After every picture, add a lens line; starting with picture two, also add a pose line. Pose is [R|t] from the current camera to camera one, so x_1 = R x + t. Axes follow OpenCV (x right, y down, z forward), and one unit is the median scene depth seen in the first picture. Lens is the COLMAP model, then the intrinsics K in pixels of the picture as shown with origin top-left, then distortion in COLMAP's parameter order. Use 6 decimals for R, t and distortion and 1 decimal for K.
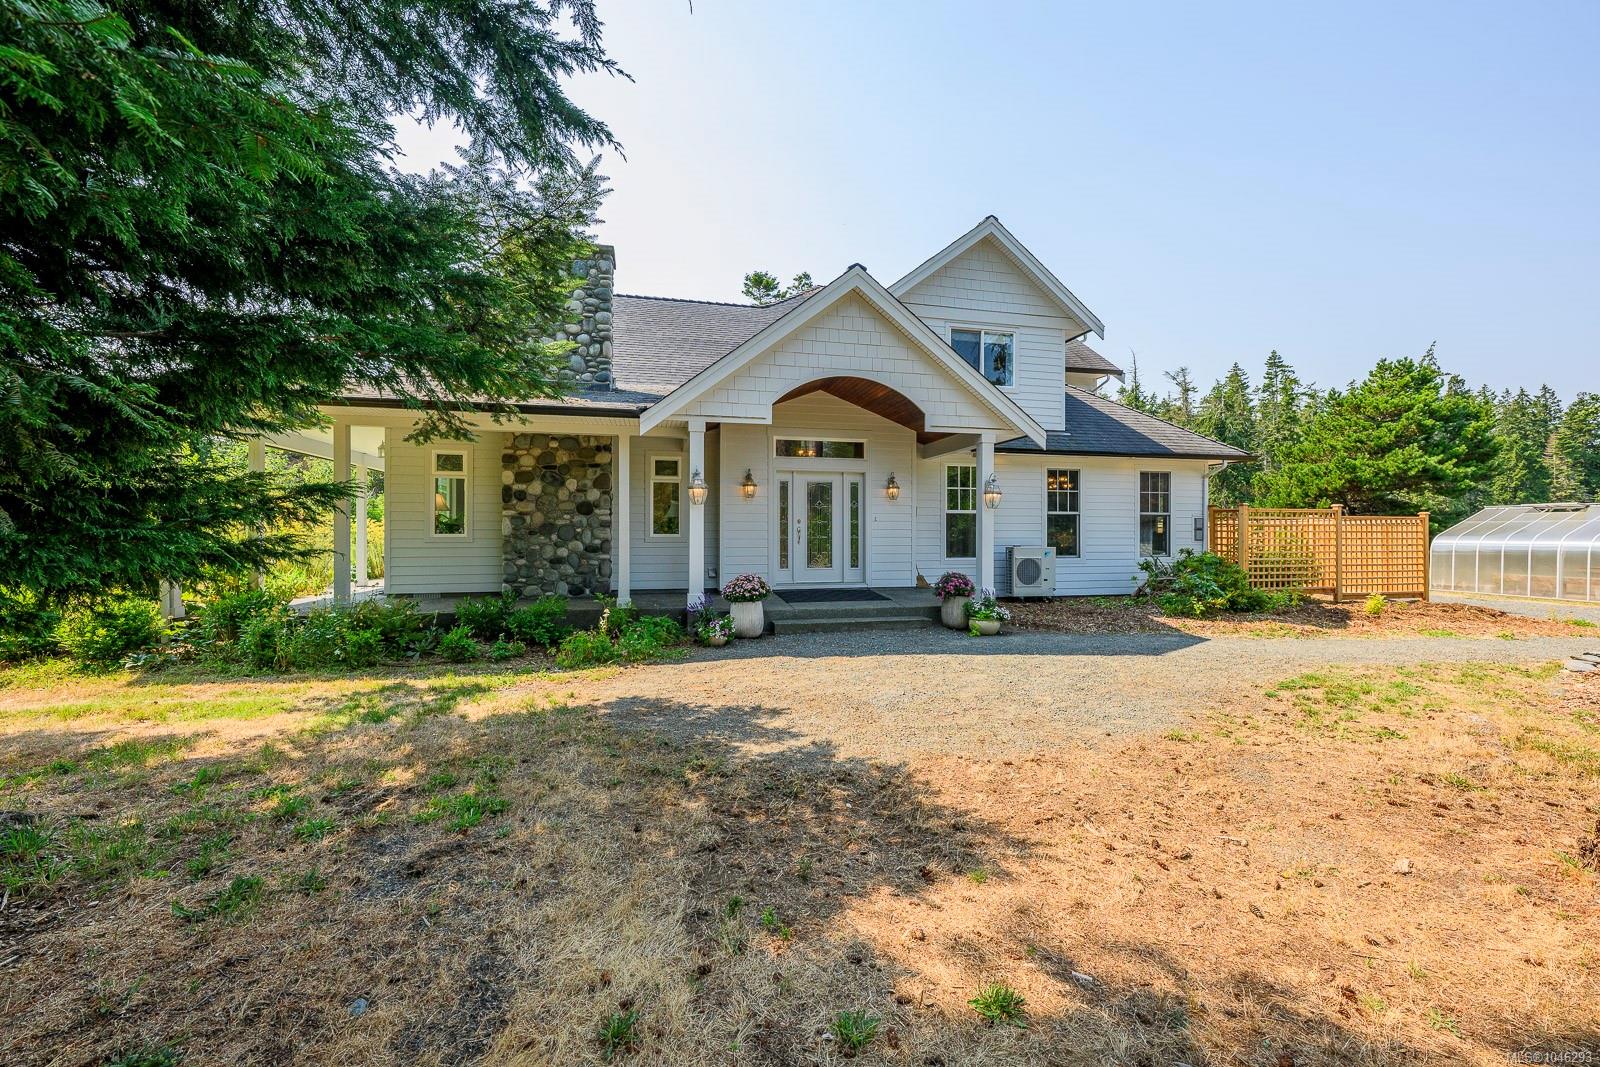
lens RADIAL K [[653.9, 0, 802.6], [0, 653.9, 533.6], [0, 0, 1]] dist [-0.001036, 0.000625]
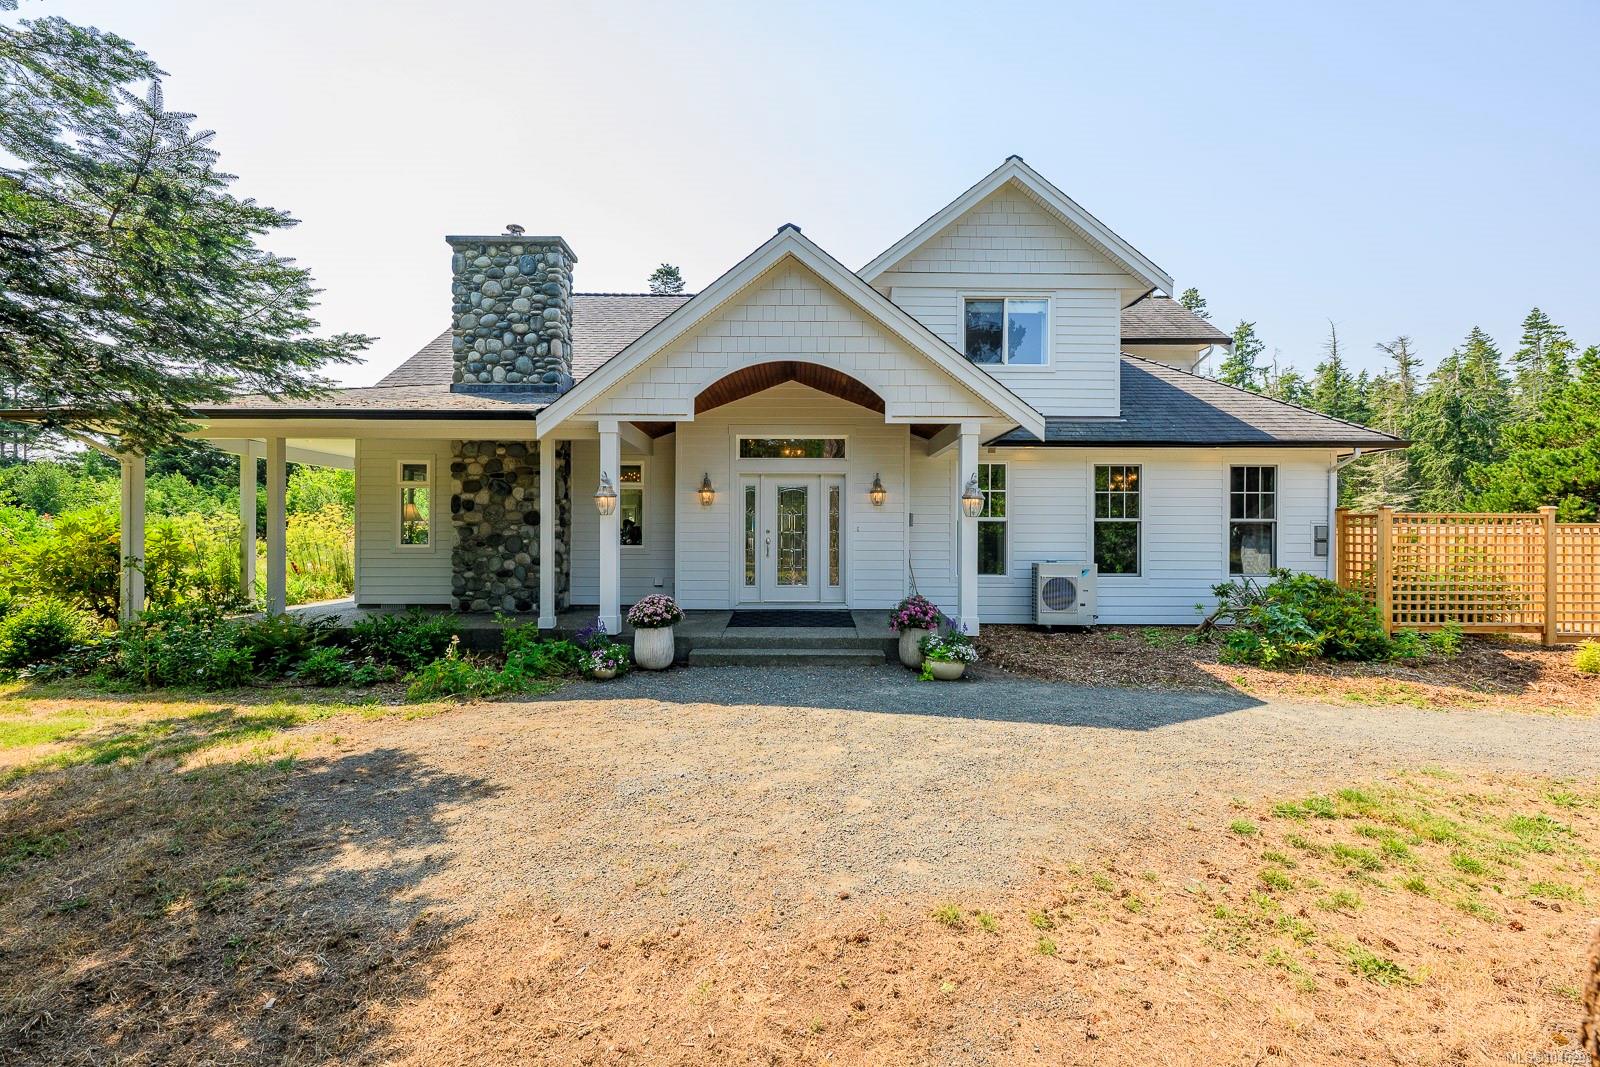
lens RADIAL K [[653.9, 0, 795.2], [0, 653.9, 535.3], [0, 0, 1]] dist [-0.001036, 0.000625]
pose [[0.973399, 0.002587, -0.229104, 0.250901], [-0.002378, 0.999996, 0.001189, -0.016328], [0.229106, -0.000612, 0.973401, 0.171181]]
